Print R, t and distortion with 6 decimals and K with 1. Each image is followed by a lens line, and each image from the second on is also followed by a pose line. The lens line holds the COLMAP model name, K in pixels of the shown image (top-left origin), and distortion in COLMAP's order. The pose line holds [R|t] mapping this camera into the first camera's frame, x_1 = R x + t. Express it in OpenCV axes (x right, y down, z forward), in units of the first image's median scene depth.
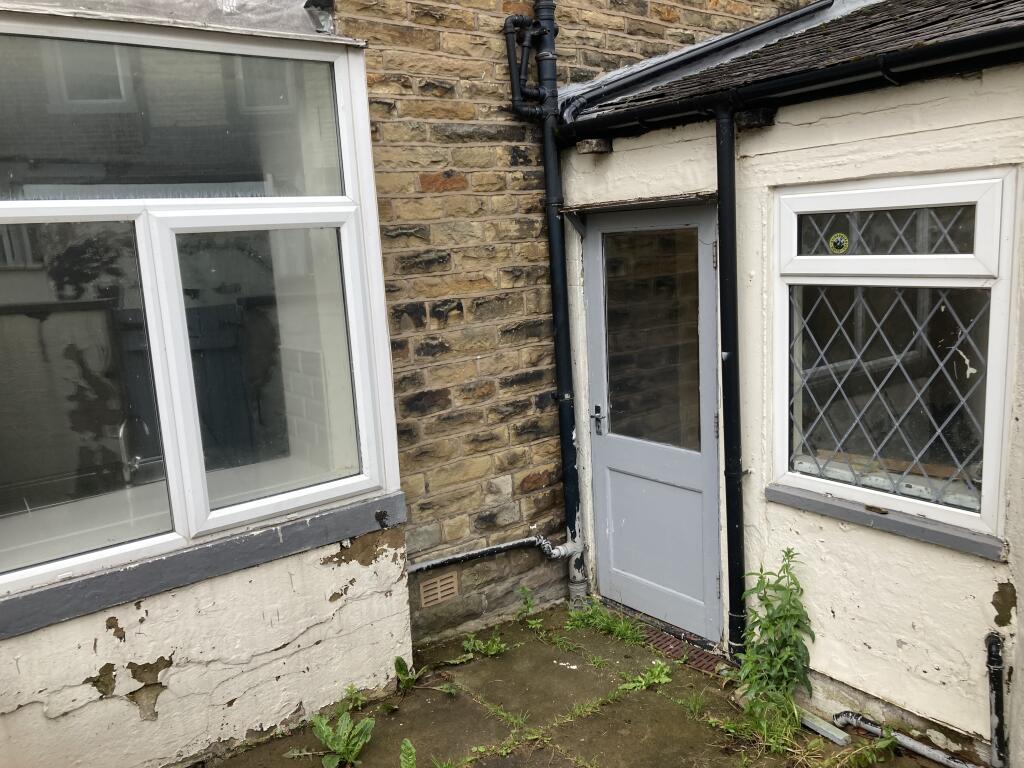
lens RADIAL K [[857.1, 0, 517.0], [0, 857.1, 379.2], [0, 0, 1]] dist [0.050360, -0.088045]
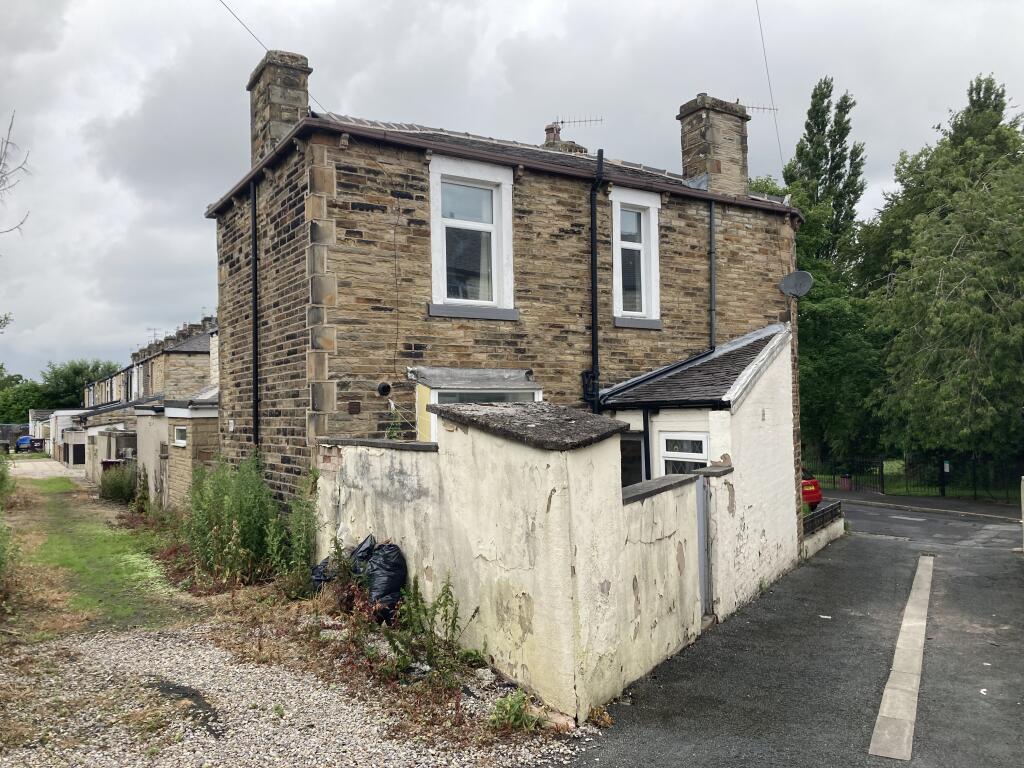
lens RADIAL K [[857.1, 0, 517.0], [0, 857.1, 379.2], [0, 0, 1]] dist [0.050360, -0.088045]
pose [[0.995760, 0.041519, -0.082084, 0.005931], [-0.057410, 0.977723, -0.201895, 0.244102], [0.071873, 0.205751, 0.975961, -1.990255]]
